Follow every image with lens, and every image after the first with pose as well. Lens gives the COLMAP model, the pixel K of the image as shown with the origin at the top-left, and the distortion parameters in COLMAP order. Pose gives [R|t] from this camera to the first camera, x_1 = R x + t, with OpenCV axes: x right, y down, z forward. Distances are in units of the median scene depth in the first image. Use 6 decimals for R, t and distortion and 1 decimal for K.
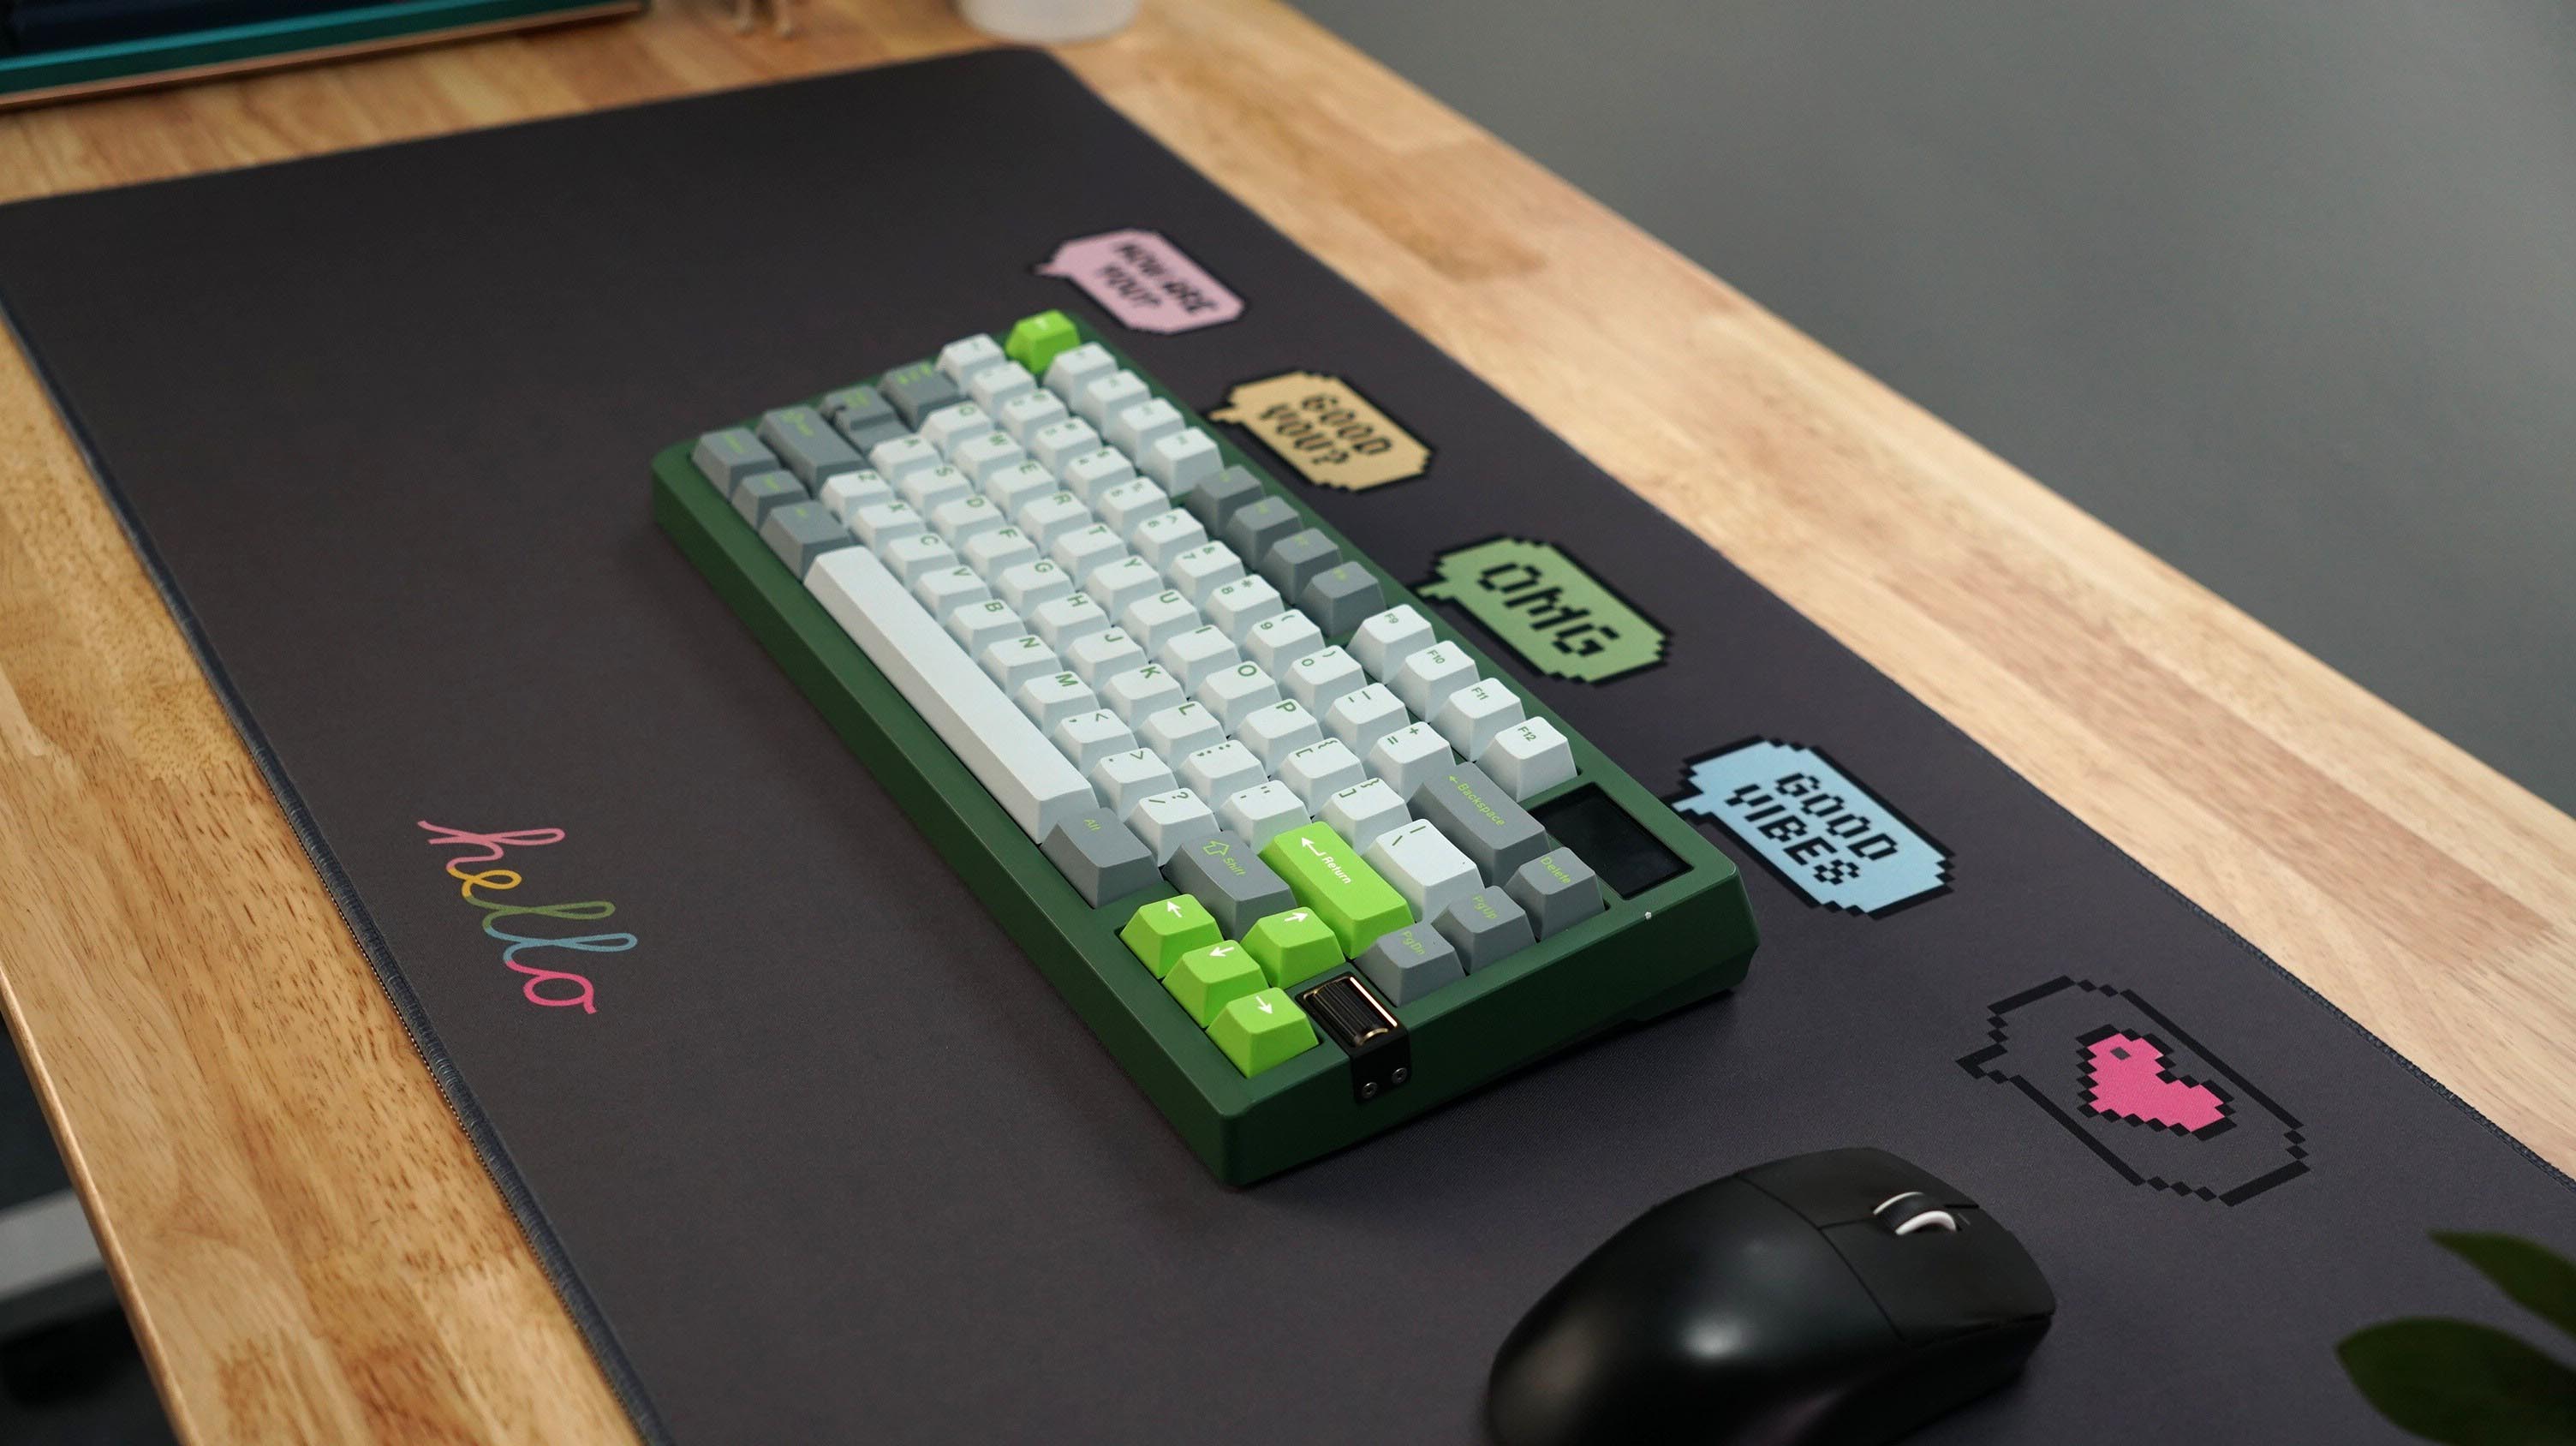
lens RADIAL K [[3002.5, 0, 1286.5], [0, 3002.5, 696.7], [0, 0, 1]] dist [-0.050357, 0.333452]
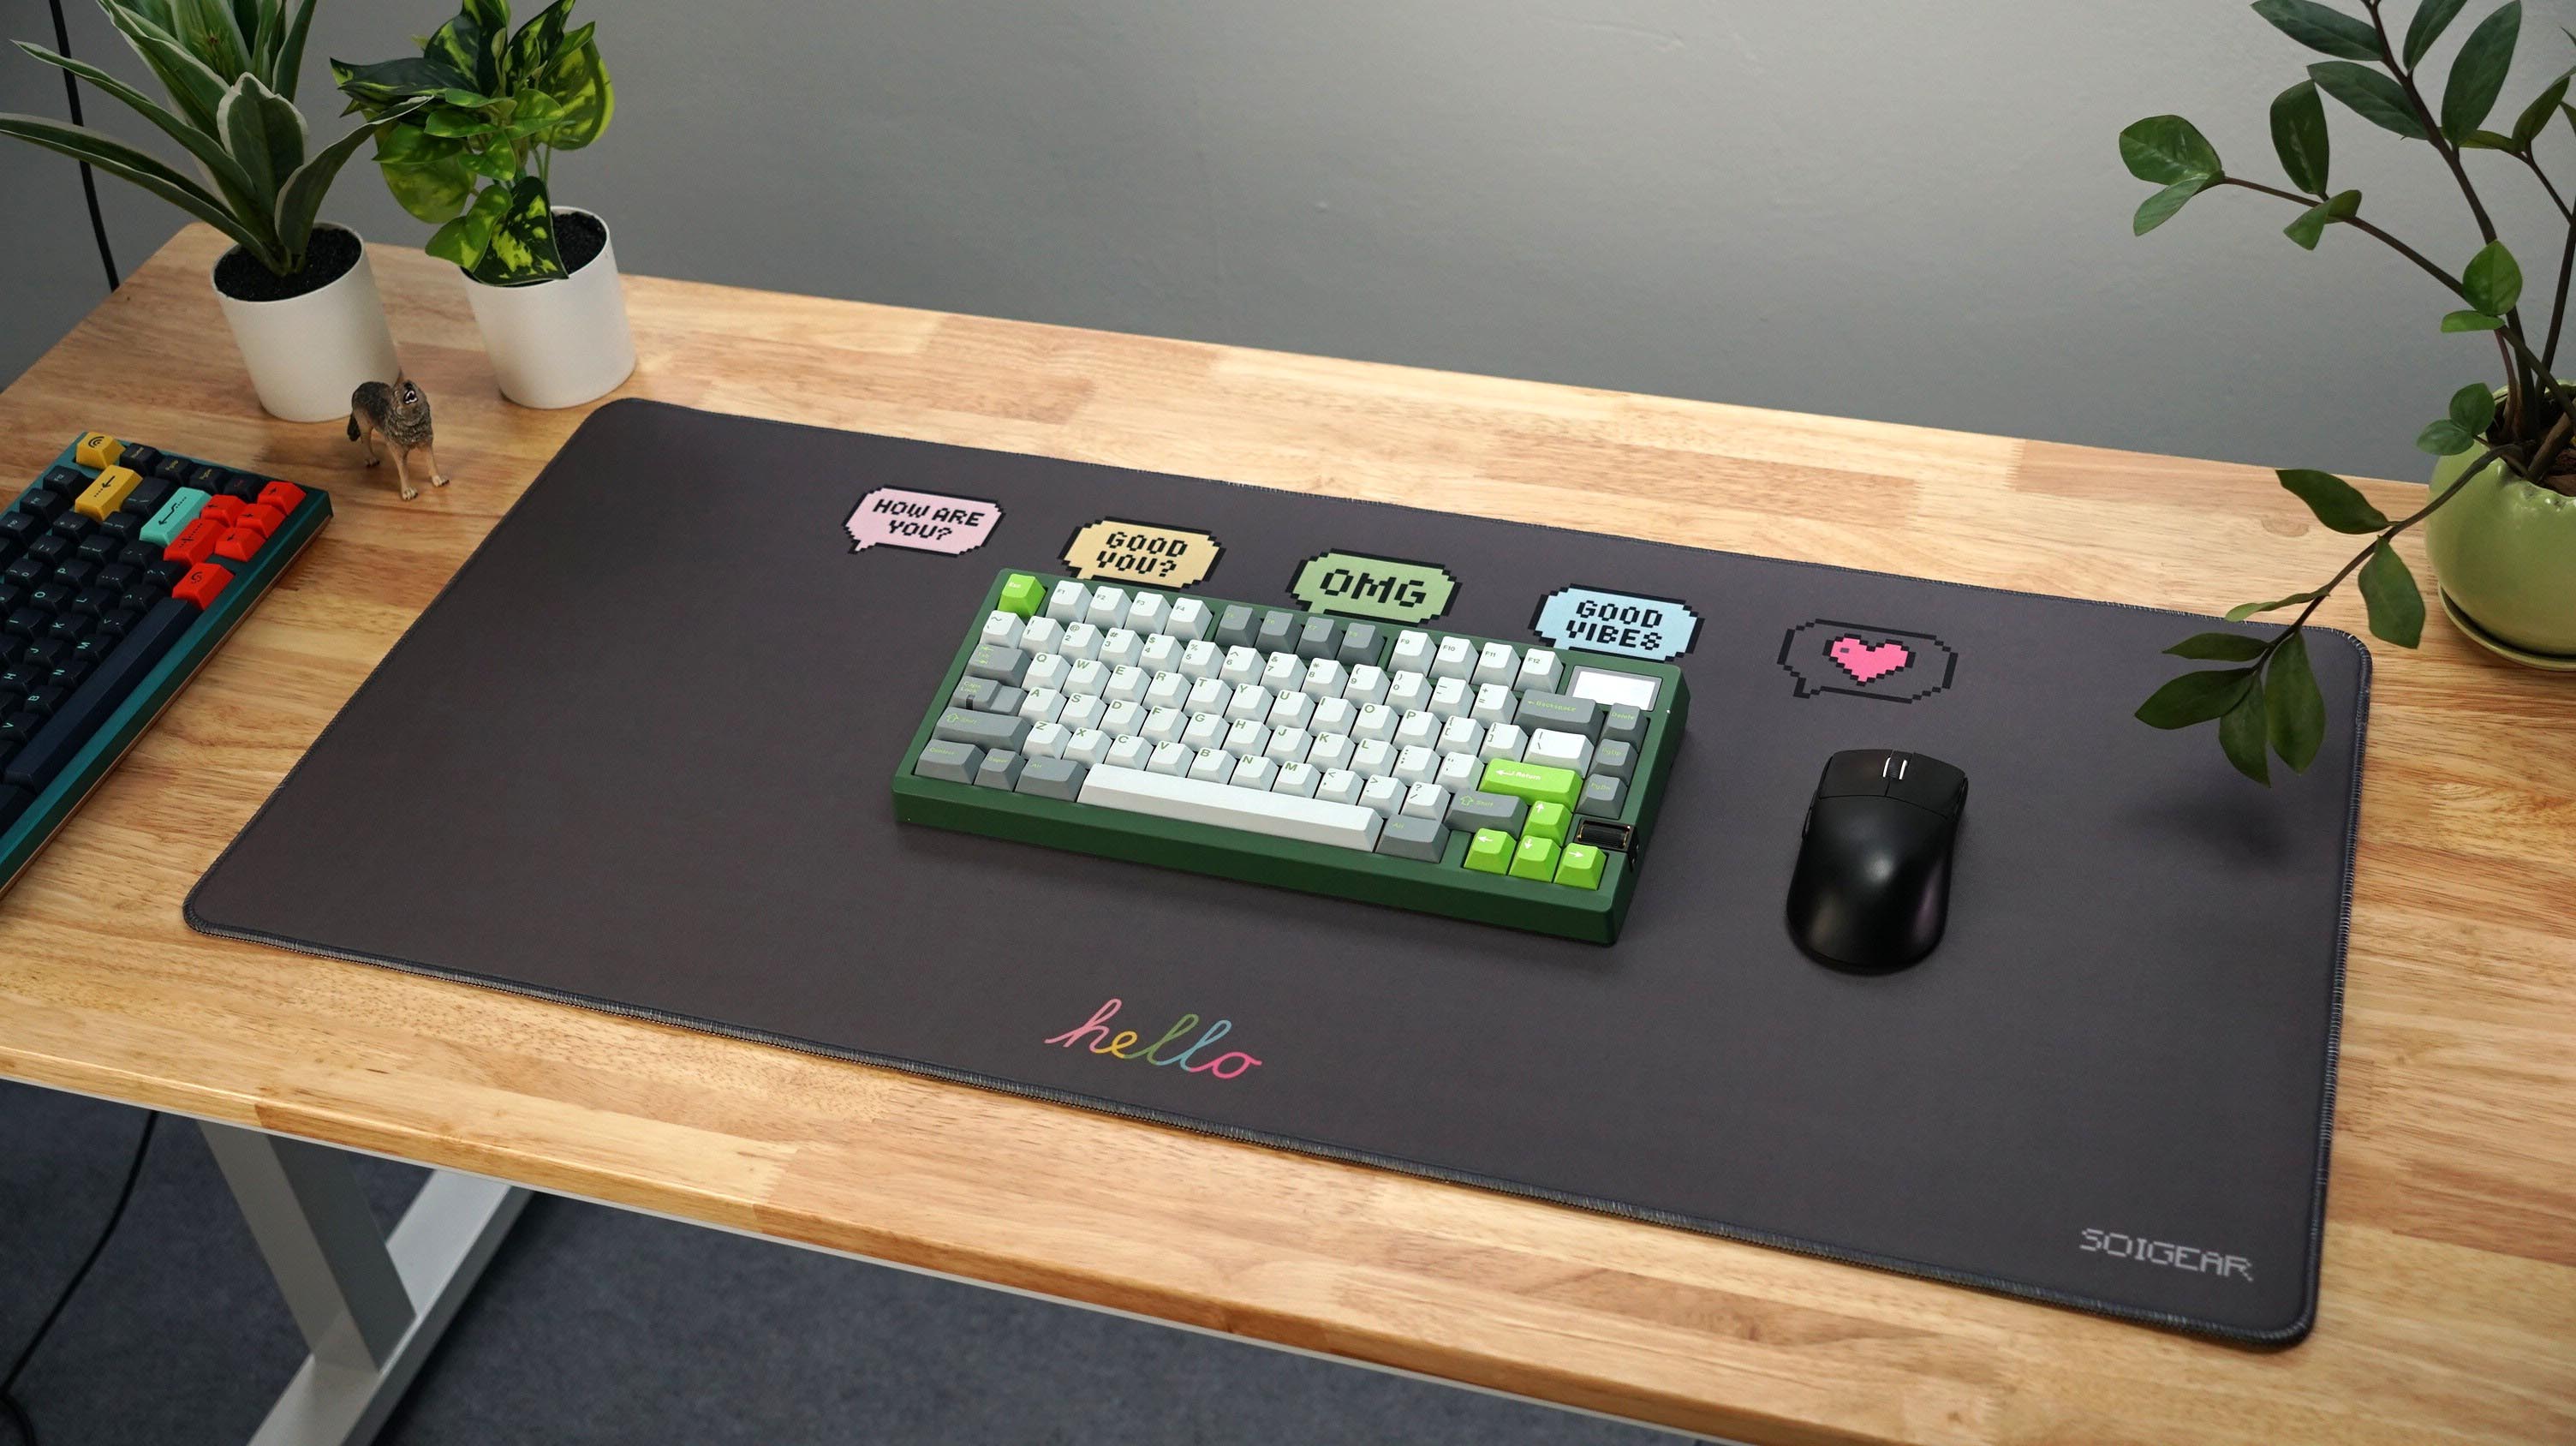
lens RADIAL K [[2963.5, 0, 1290.7], [0, 2963.5, 727.6], [0, 0, 1]] dist [-0.025695, 0.291405]
pose [[0.752923, -0.510619, 0.415181, -0.736107], [0.453361, 0.859735, 0.235201, -0.408062], [-0.477044, 0.011139, 0.878809, -0.466617]]
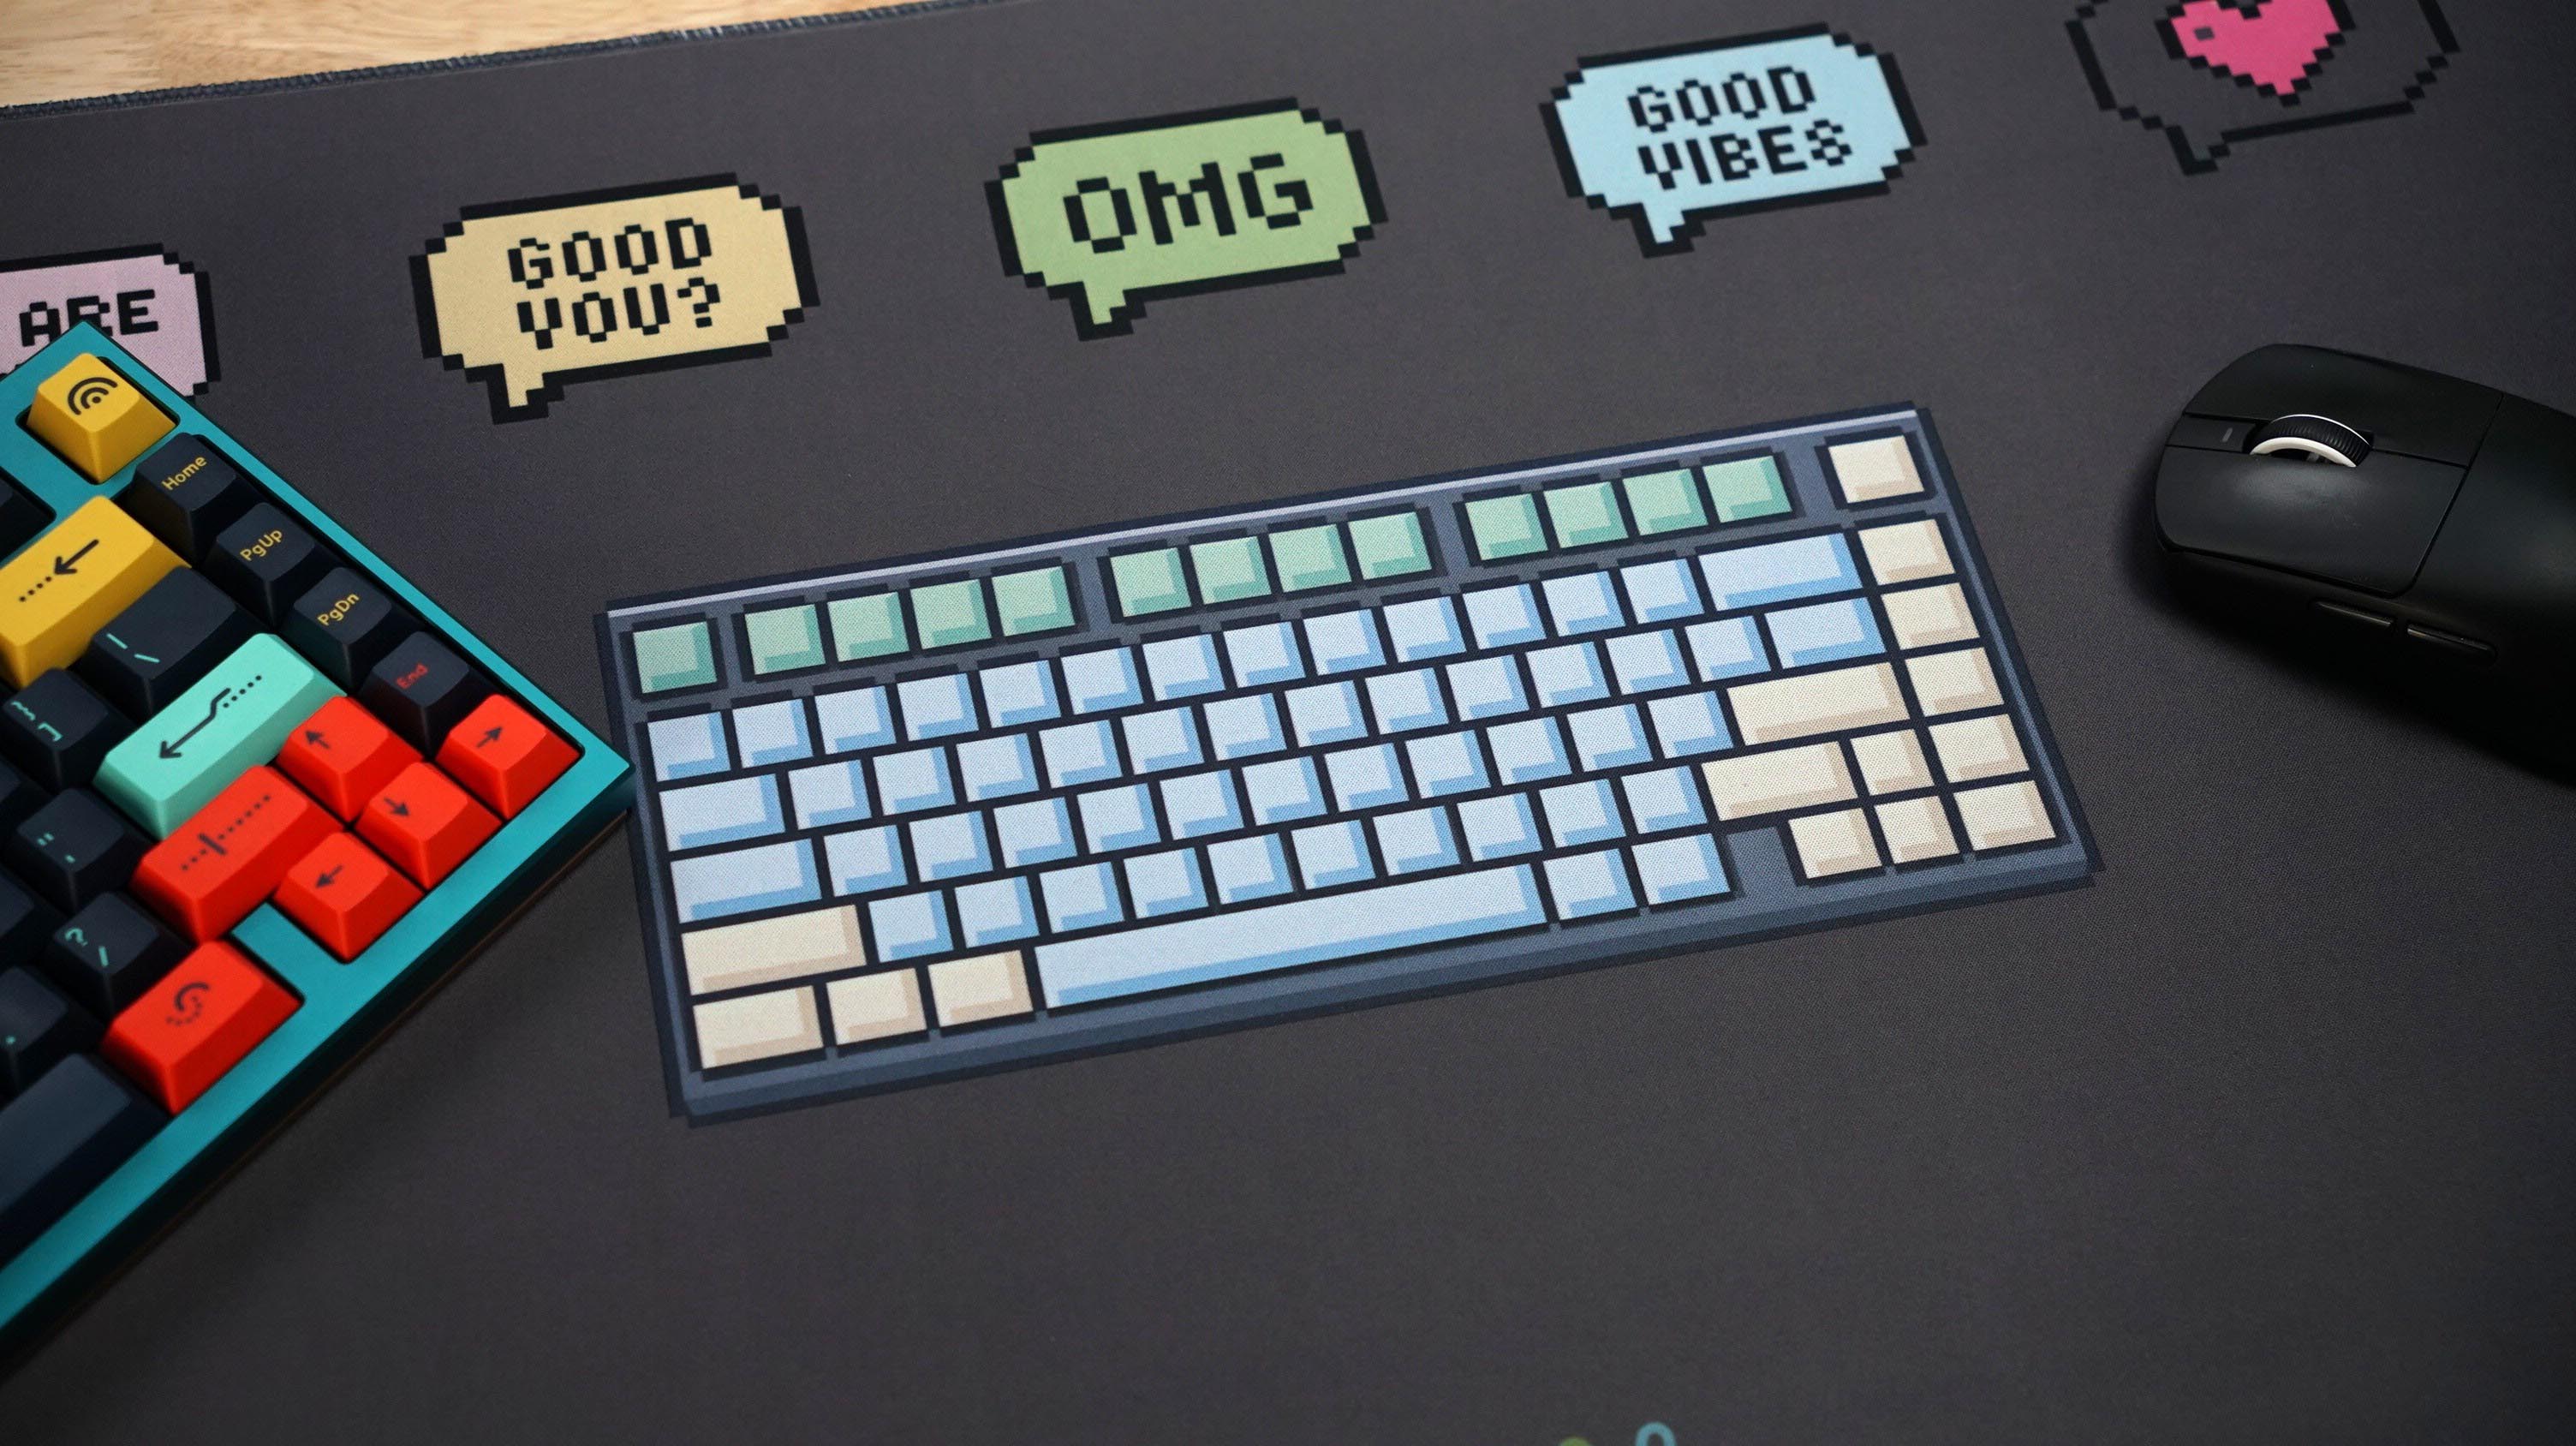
lens RADIAL K [[4010.6, 0, 1296.9], [0, 4010.6, 728.2], [0, 0, 1]] dist [0.171773, 0.868824]
pose [[0.325959, -0.814573, 0.479814, -0.525128], [0.505067, 0.579080, 0.639980, -0.627205], [-0.799161, 0.033731, 0.600170, 0.433963]]
